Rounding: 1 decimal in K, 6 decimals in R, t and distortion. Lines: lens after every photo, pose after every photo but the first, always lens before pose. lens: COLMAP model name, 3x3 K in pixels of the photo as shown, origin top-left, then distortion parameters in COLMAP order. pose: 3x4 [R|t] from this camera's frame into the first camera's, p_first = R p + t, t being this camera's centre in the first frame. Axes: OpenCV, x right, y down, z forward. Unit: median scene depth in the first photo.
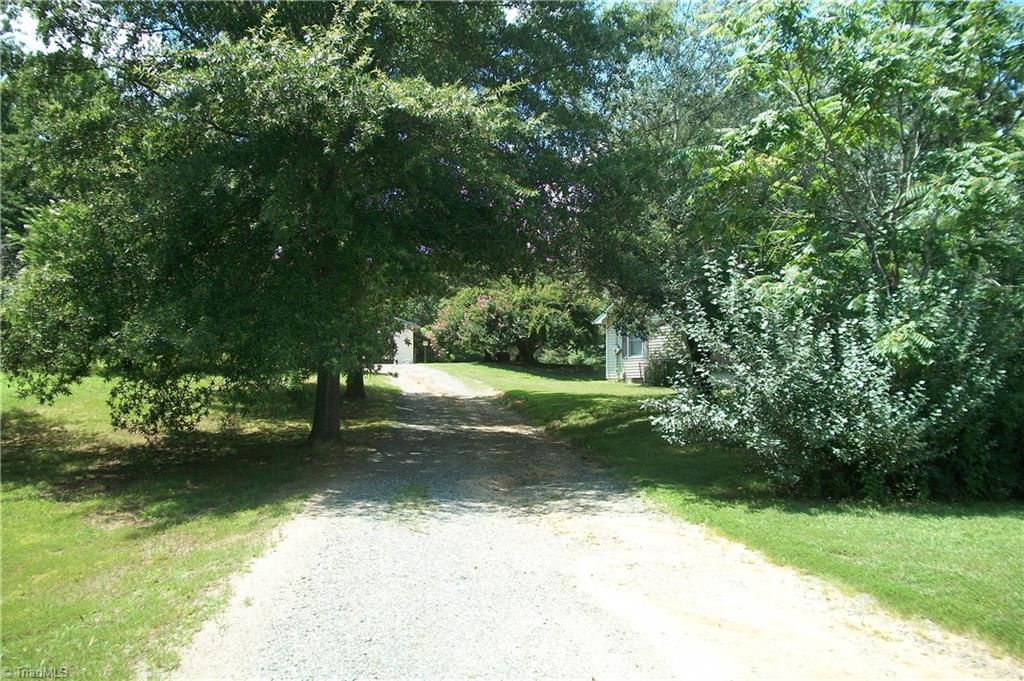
lens RADIAL K [[993.6, 0, 518.4], [0, 993.6, 311.3], [0, 0, 1]] dist [-0.123542, 0.018348]
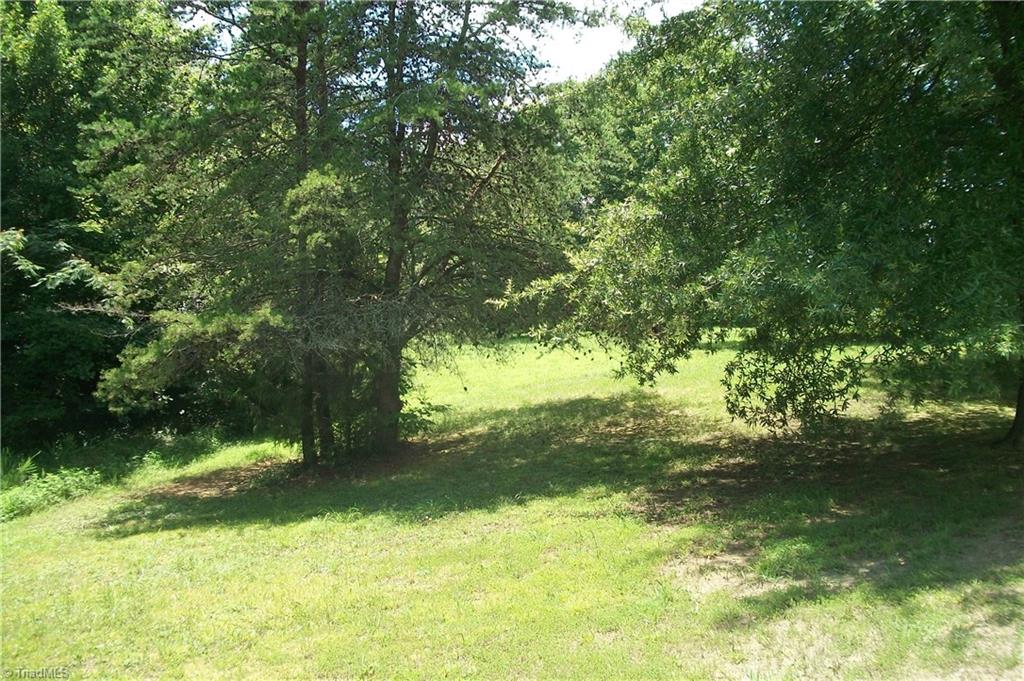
lens RADIAL K [[993.6, 0, 518.4], [0, 993.6, 311.3], [0, 0, 1]] dist [-0.123542, 0.018348]
pose [[0.802886, -0.041417, -0.594692, -0.096574], [0.057095, 0.998340, 0.007554, 0.025363], [0.593392, -0.040019, 0.803918, 0.305879]]
